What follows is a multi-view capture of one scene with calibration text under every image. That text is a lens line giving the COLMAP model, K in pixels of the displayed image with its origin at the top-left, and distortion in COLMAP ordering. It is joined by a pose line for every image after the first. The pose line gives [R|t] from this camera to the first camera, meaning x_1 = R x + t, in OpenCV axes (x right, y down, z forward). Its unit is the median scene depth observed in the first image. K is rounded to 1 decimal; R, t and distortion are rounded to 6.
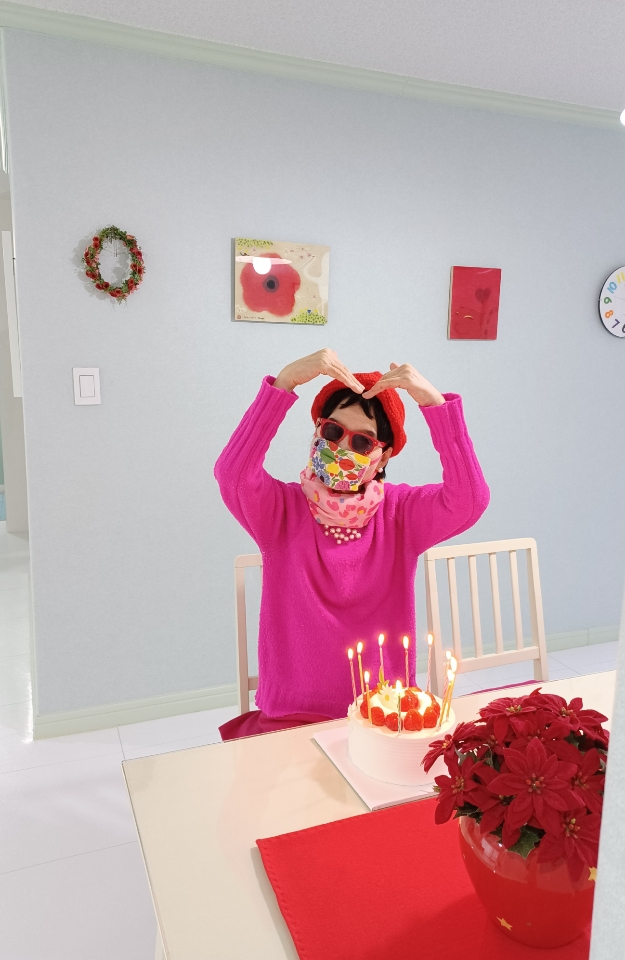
lens RADIAL K [[750.2, 0, 312.3], [0, 750.2, 468.4], [0, 0, 1]] dist [0.002081, -0.009363]
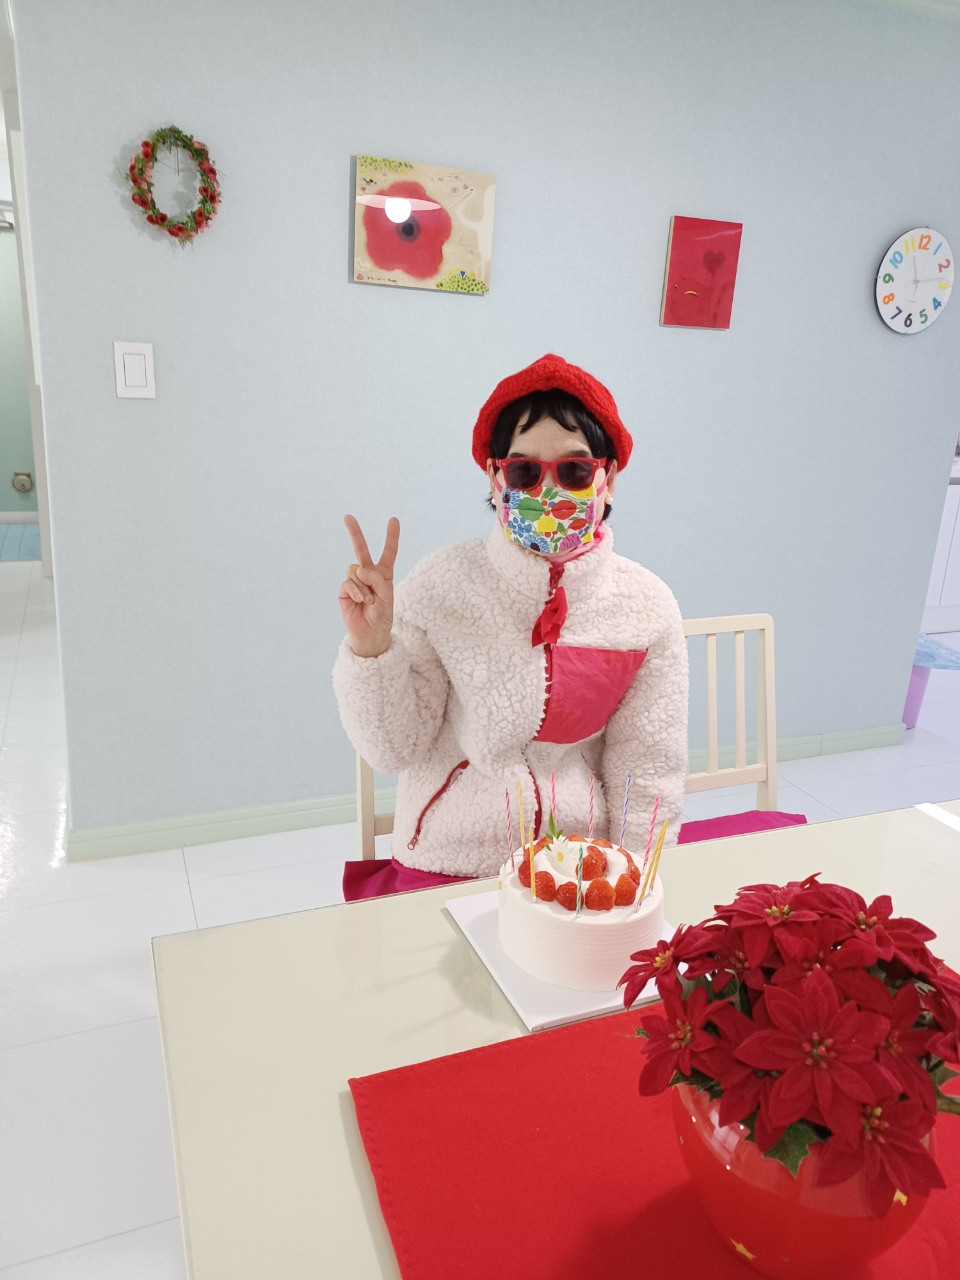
lens RADIAL K [[924.5, 0, 488.7], [0, 924.5, 612.2], [0, 0, 1]] dist [0.000334, -0.002839]
pose [[0.998890, 0.033628, 0.032975, 0.003928], [-0.037110, 0.993080, 0.111426, 0.007322], [-0.029000, -0.112526, 0.993225, 0.235553]]
